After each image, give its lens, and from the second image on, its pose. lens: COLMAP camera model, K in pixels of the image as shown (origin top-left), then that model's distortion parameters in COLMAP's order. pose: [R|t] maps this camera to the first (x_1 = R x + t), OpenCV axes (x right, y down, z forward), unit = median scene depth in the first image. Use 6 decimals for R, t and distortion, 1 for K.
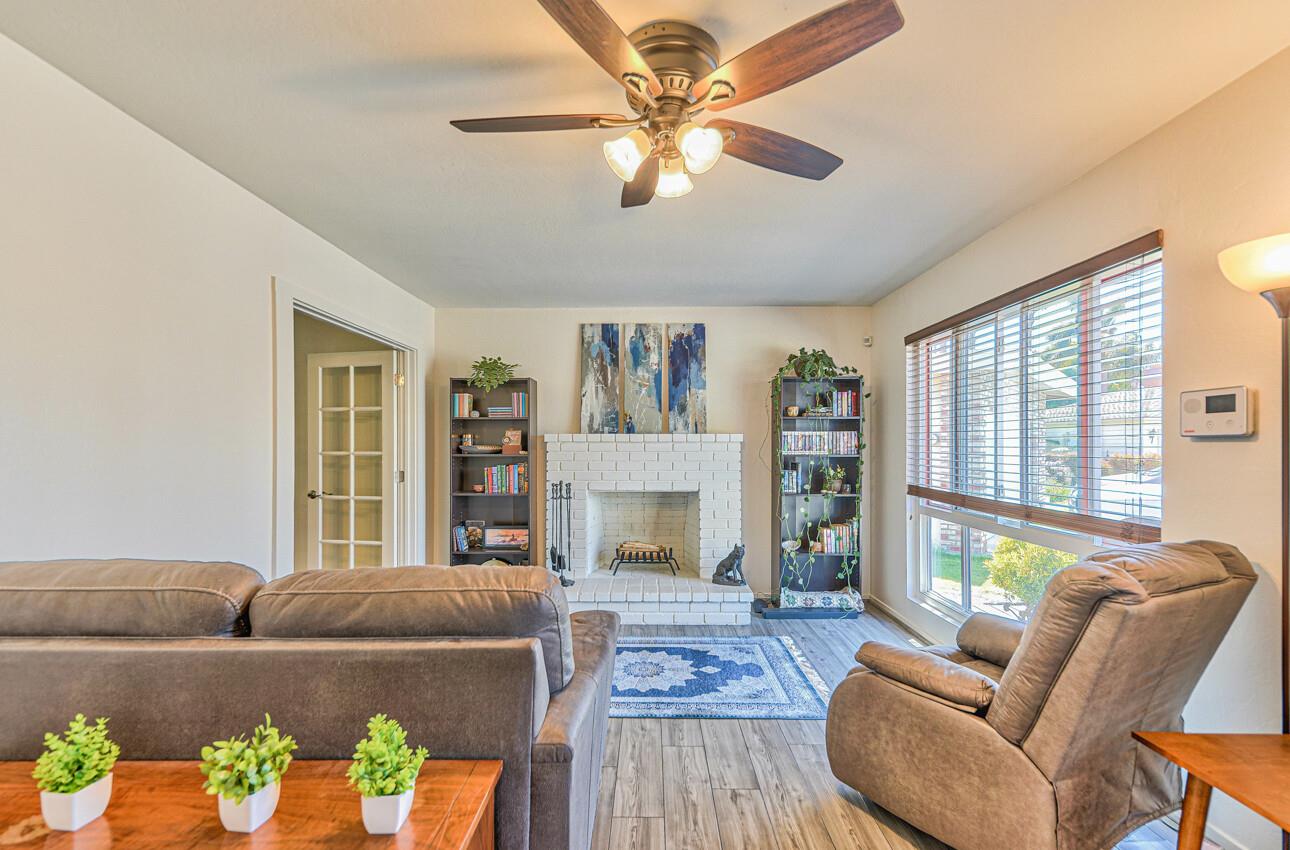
lens RADIAL K [[604.8, 0, 644.4], [0, 604.8, 444.6], [0, 0, 1]] dist [0.000229, -0.000077]
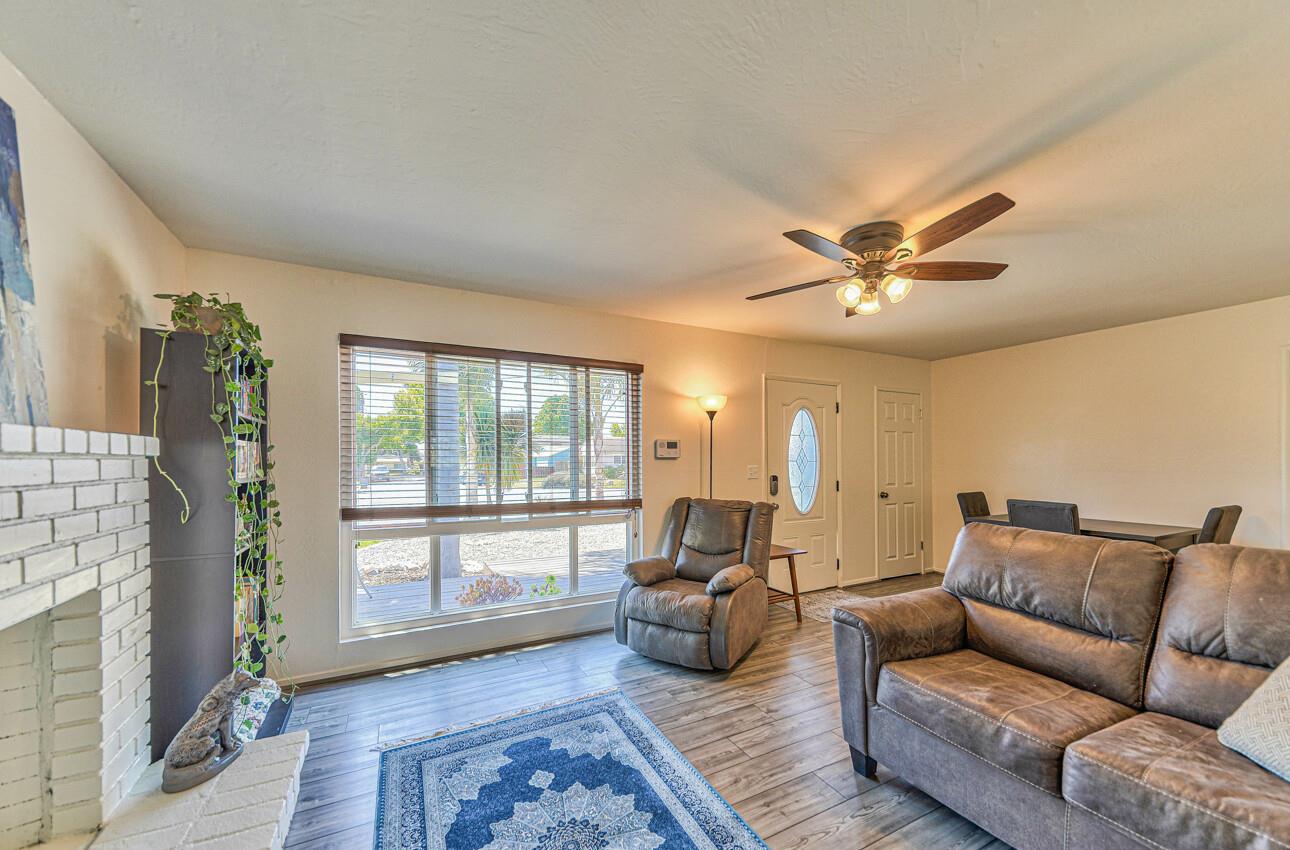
lens RADIAL K [[475.5, 0, 645.1], [0, 475.5, 459.4], [0, 0, 1]] dist [0.000229, 0.000000]
pose [[-0.486638, 0.003041, 0.873598, -0.444038], [0.001572, 0.999995, -0.002605, -0.000853], [-0.873602, 0.000106, -0.486640, 1.179677]]
